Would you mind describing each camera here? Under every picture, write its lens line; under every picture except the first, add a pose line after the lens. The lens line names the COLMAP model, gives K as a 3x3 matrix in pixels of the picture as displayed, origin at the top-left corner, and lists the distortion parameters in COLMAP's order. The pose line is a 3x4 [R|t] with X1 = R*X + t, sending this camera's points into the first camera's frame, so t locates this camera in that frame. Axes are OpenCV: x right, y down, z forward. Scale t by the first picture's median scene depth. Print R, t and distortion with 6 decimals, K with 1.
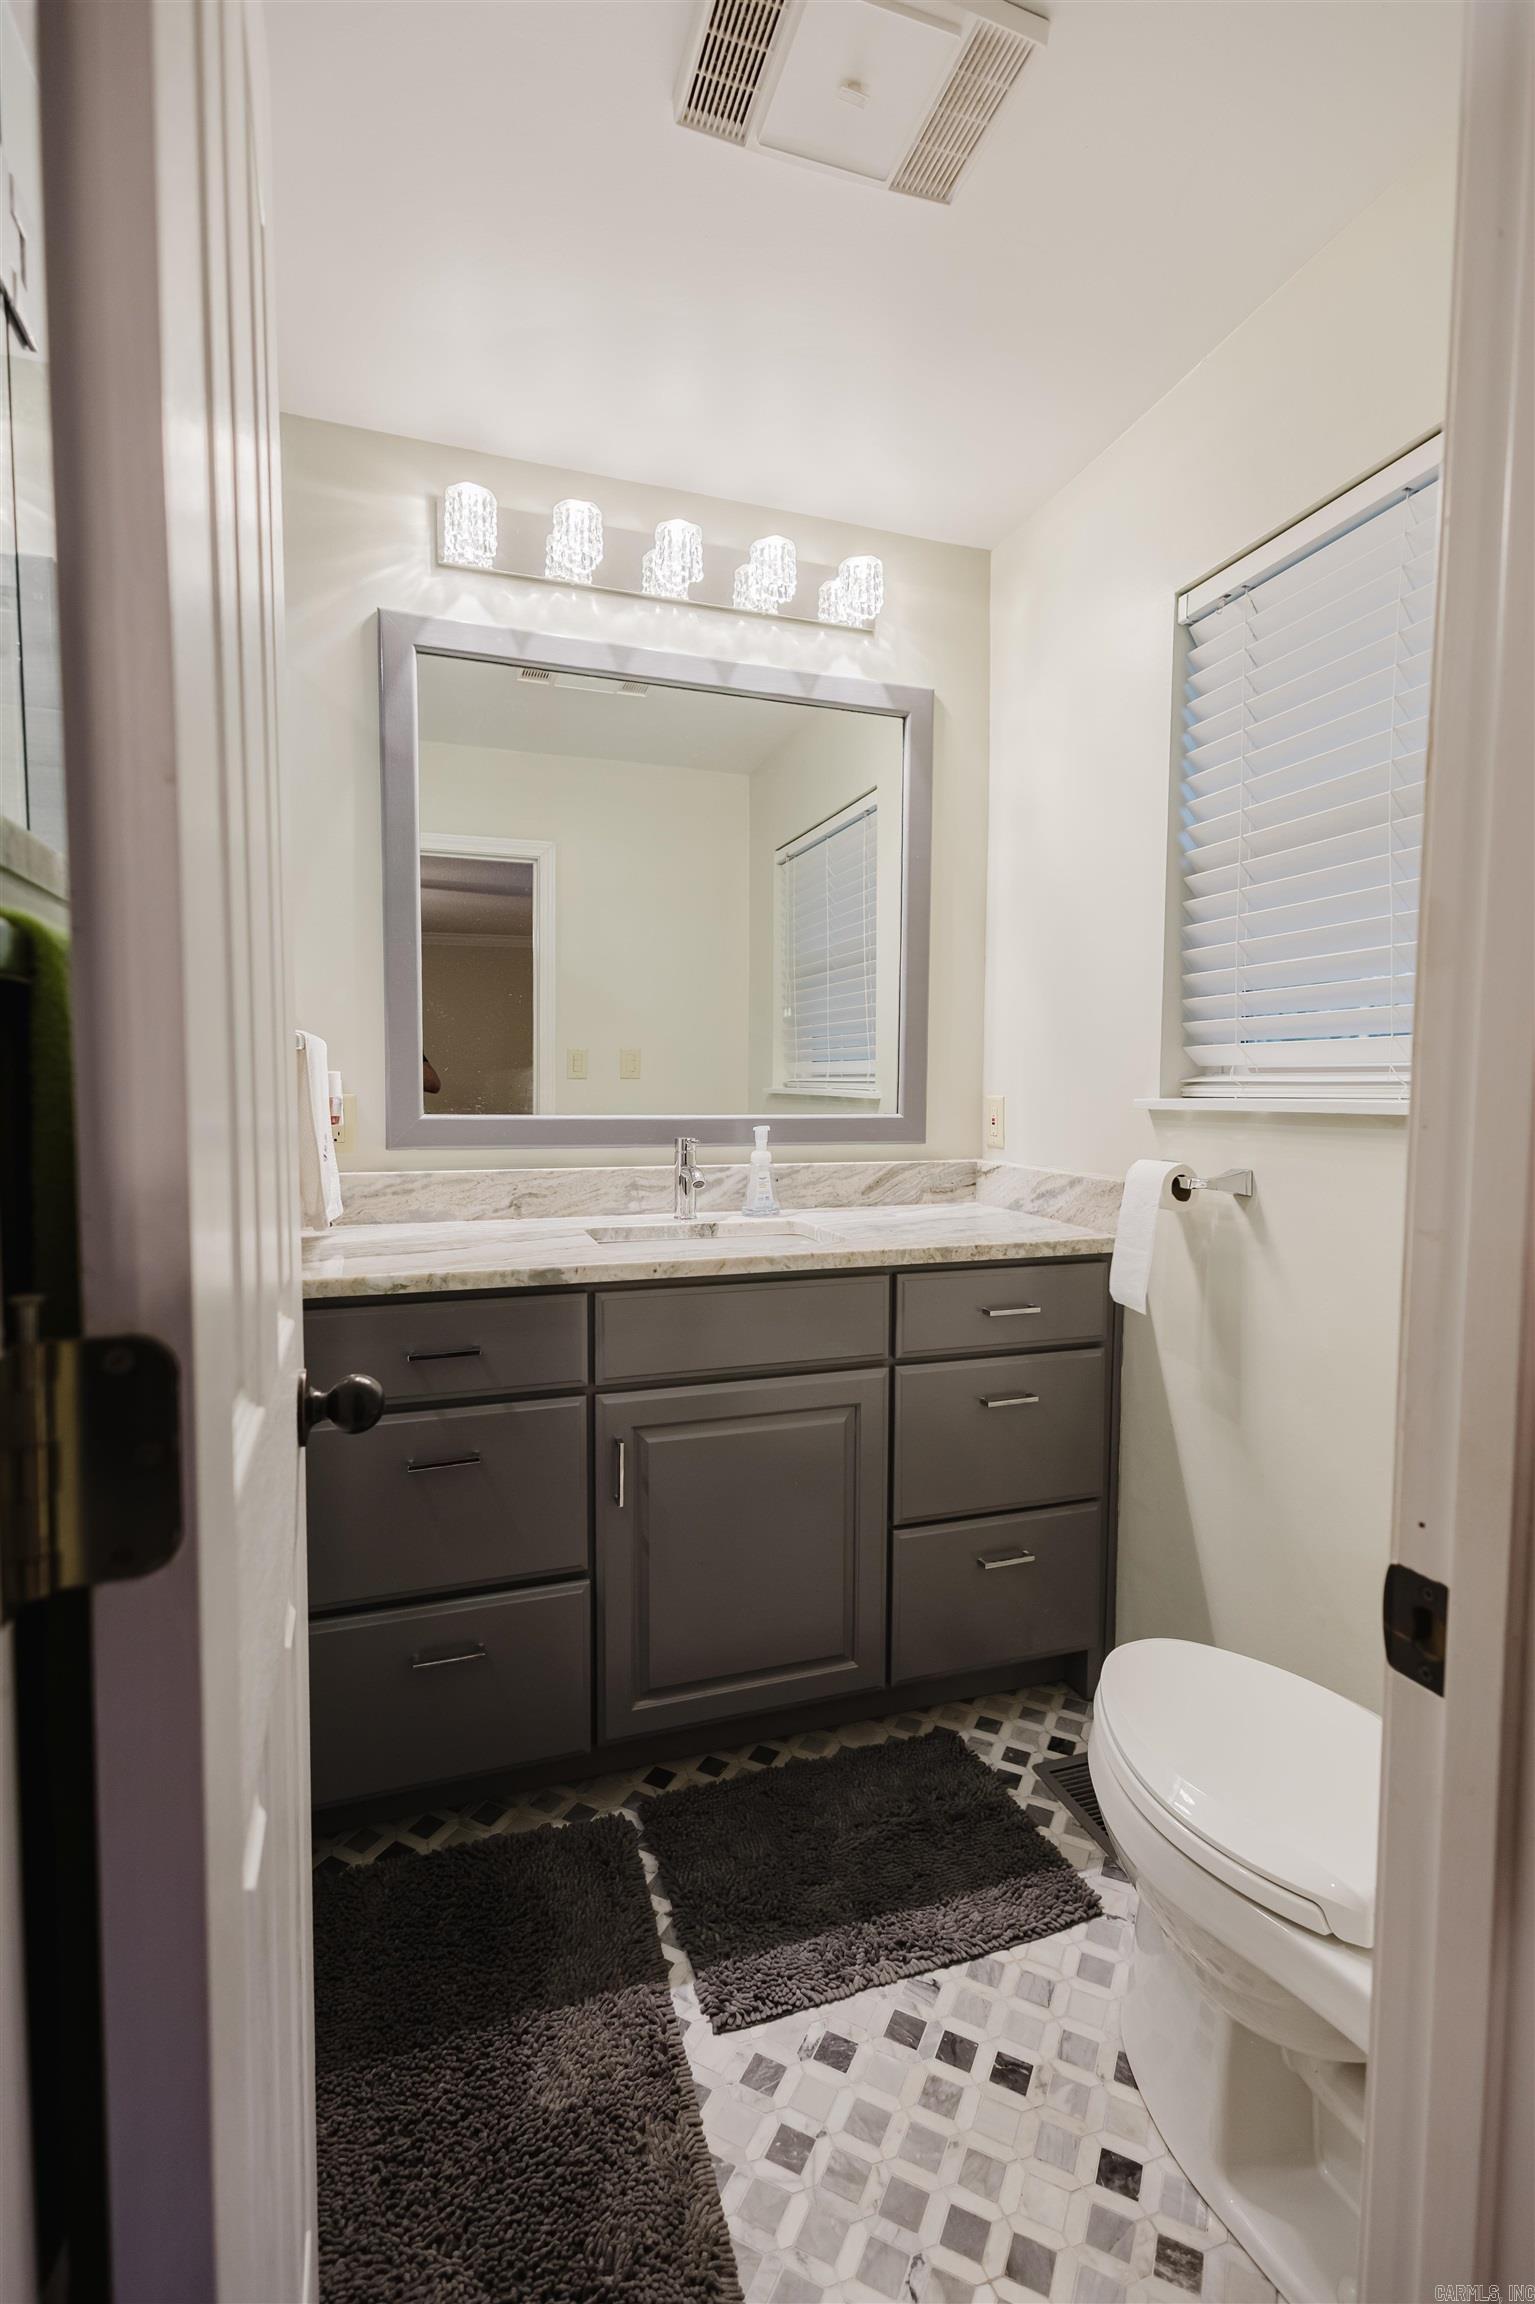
lens RADIAL K [[1053.6, 0, 773.1], [0, 1053.6, 1149.8], [0, 0, 1]] dist [0.010649, -0.003039]
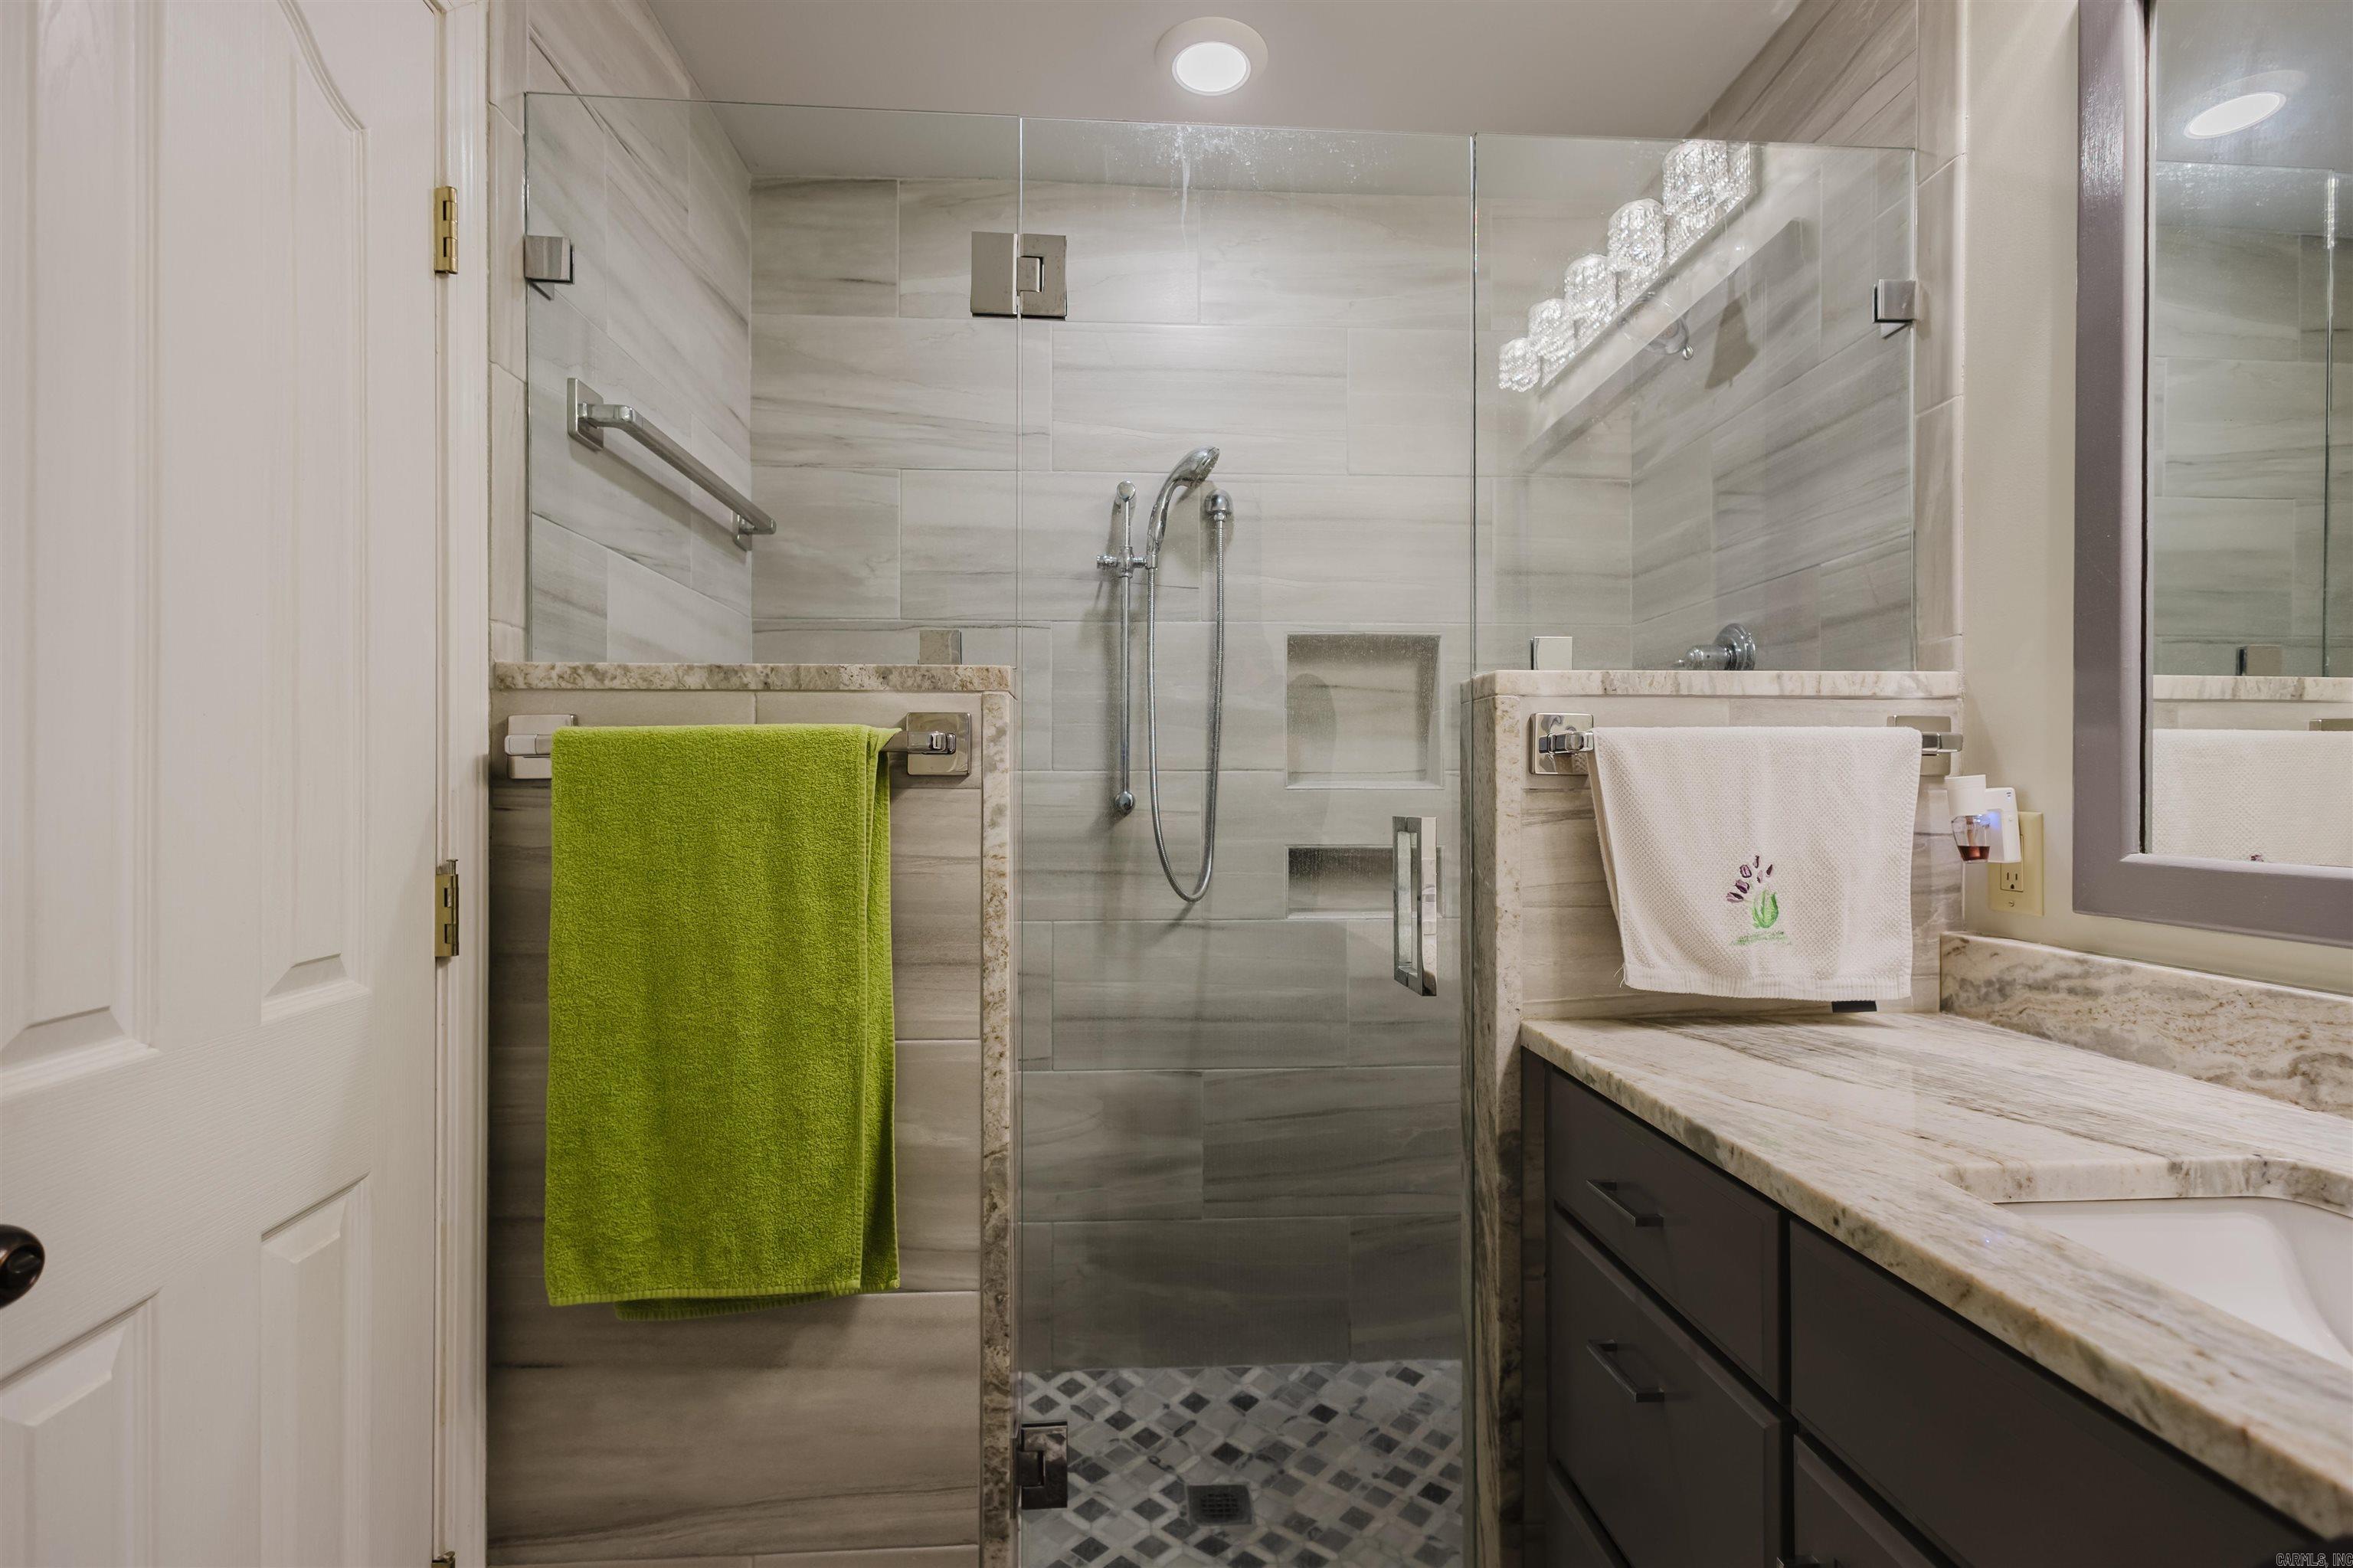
lens RADIAL K [[1076.0, 0, 1181.3], [0, 1076.0, 788.8], [0, 0, 1]] dist [0.010649, -0.003039]
pose [[-0.270689, -0.010765, -0.962607, 0.316656], [-0.064374, 0.997902, 0.006943, -0.038759], [0.960512, 0.063847, -0.270814, 0.696733]]
